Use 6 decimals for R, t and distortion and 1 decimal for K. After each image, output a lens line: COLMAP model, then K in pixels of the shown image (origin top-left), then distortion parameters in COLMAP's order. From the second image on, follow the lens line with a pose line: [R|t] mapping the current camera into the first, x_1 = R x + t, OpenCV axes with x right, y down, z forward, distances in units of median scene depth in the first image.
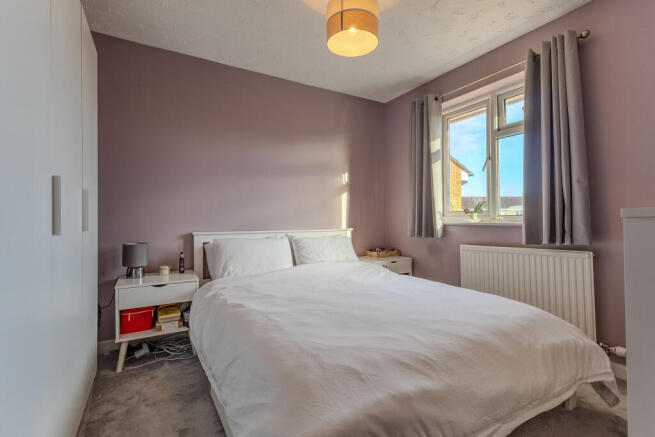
lens RADIAL K [[309.6, 0, 327.5], [0, 309.6, 218.5], [0, 0, 1]] dist [0.000312, 0.000179]
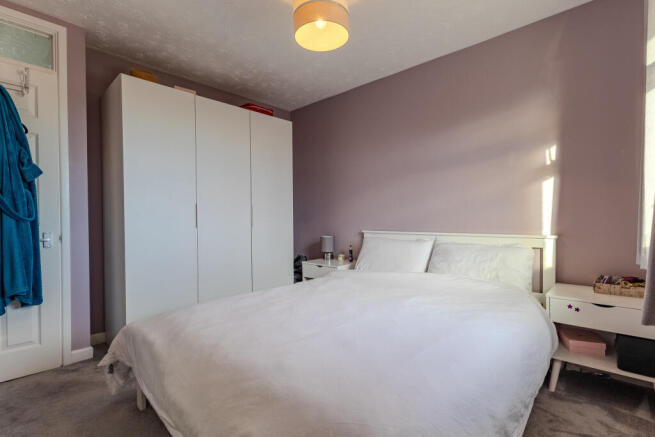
lens RADIAL K [[309.6, 0, 327.5], [0, 309.6, 218.5], [0, 0, 1]] dist [0.000312, 0.000179]
pose [[0.297610, 0.010839, -0.954626, 0.519456], [0.008175, 0.999870, 0.013901, -0.014518], [0.954652, -0.011941, 0.297483, 0.399665]]
